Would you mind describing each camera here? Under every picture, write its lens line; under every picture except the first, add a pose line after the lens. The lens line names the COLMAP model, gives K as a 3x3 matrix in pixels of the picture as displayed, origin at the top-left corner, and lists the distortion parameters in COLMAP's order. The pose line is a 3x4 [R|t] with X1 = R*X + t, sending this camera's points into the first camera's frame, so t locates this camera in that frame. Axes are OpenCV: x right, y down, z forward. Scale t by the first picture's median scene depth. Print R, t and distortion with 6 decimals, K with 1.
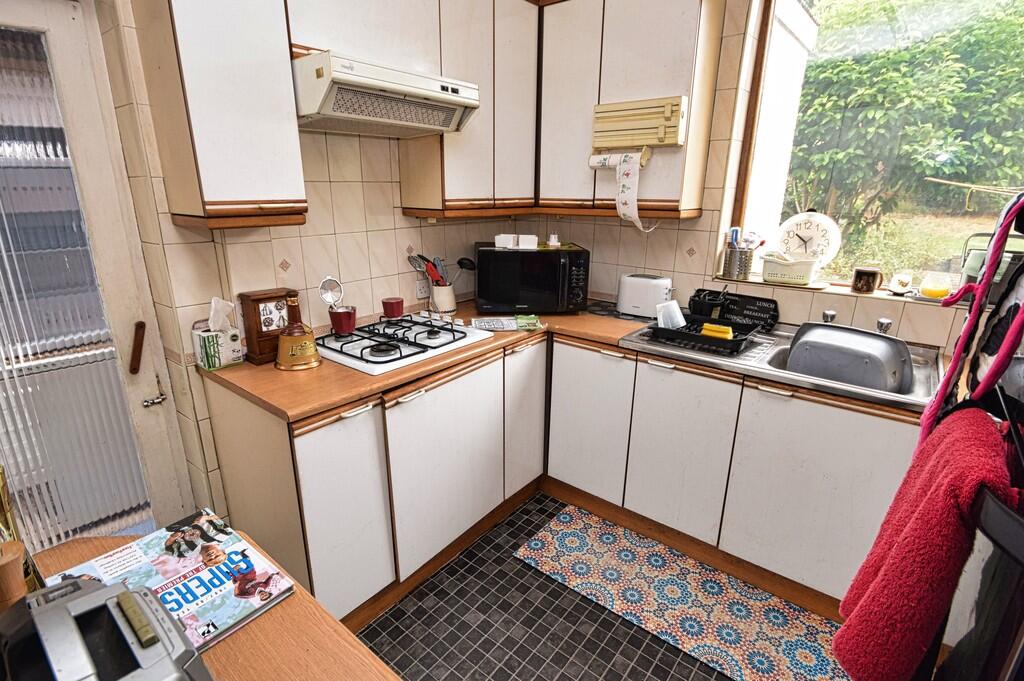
lens RADIAL K [[498.3, 0, 513.2], [0, 498.3, 339.9], [0, 0, 1]] dist [-0.000672, 0.000861]
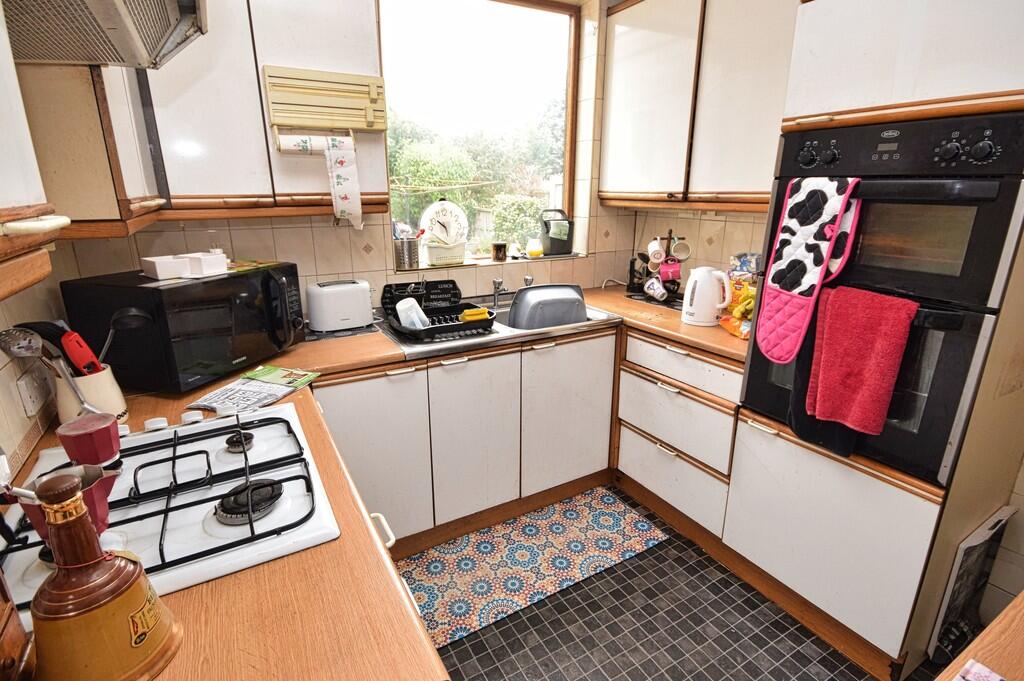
lens RADIAL K [[498.3, 0, 511.1], [0, 498.3, 339.1], [0, 0, 1]] dist [-0.000672, 0.000861]
pose [[0.371544, -0.280522, 0.885021, -0.479971], [0.273604, 0.944009, 0.184356, -0.132805], [-0.887184, 0.173649, 0.427493, 0.453698]]
